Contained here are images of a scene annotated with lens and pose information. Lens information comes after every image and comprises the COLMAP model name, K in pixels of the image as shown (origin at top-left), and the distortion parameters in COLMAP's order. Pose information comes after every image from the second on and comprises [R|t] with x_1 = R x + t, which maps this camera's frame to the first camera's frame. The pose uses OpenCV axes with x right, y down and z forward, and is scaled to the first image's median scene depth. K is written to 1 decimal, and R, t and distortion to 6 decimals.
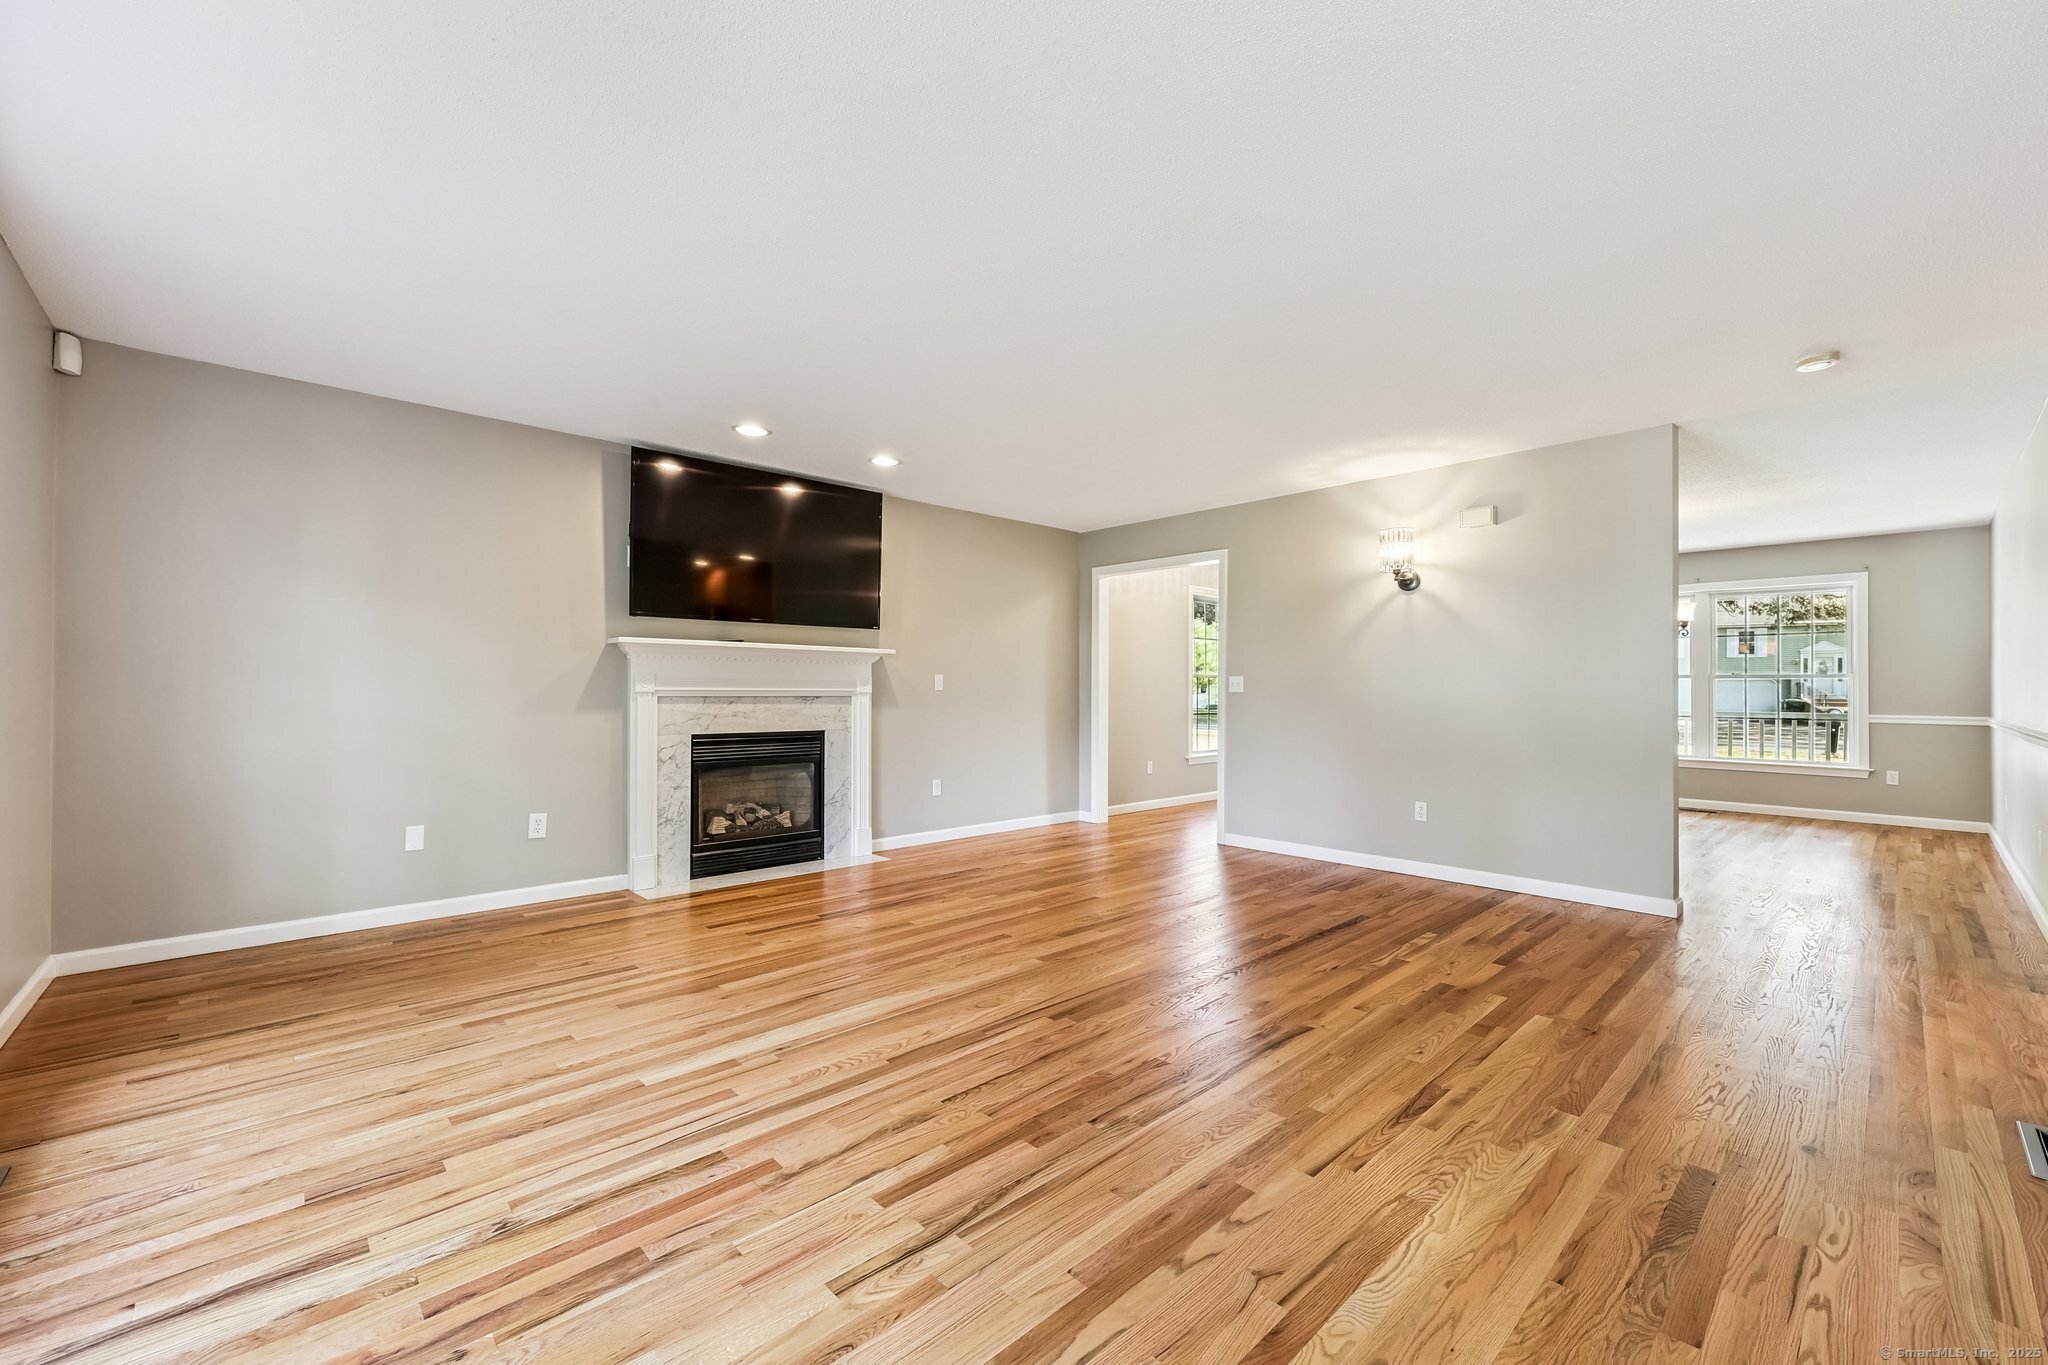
lens RADIAL K [[829.0, 0, 1017.7], [0, 829.0, 691.8], [0, 0, 1]] dist [-0.003778, -0.000734]
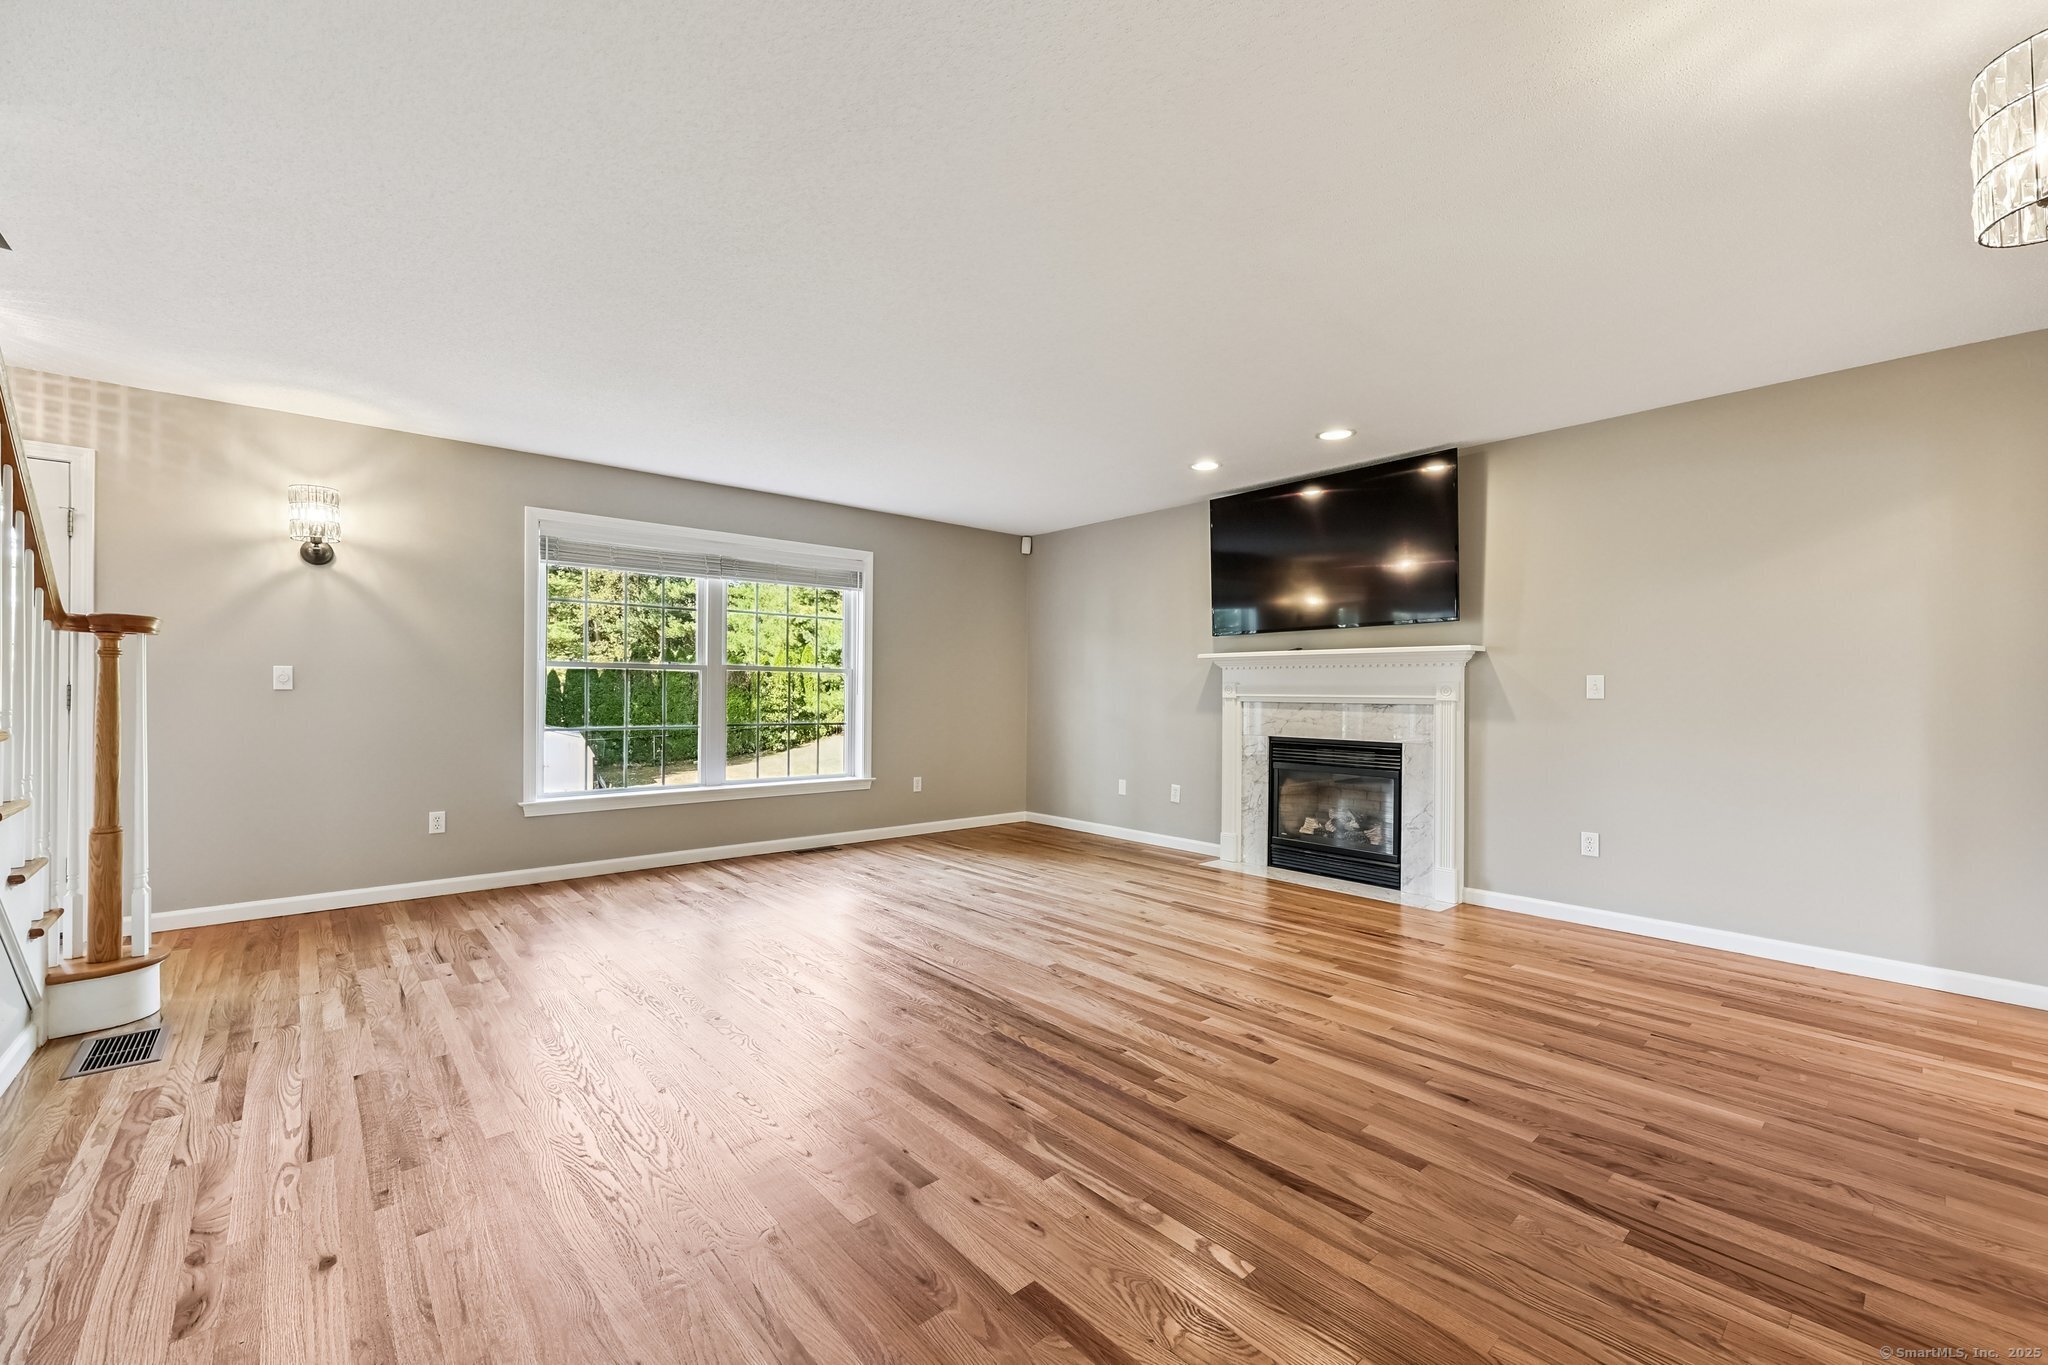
lens RADIAL K [[829.0, 0, 1034.7], [0, 829.0, 685.6], [0, 0, 1]] dist [-0.003778, -0.000734]
pose [[-0.021108, -0.012747, -0.999696, 0.731338], [-0.009949, 0.999872, -0.012539, 0.000493], [0.999728, 0.009681, -0.021232, 0.708126]]
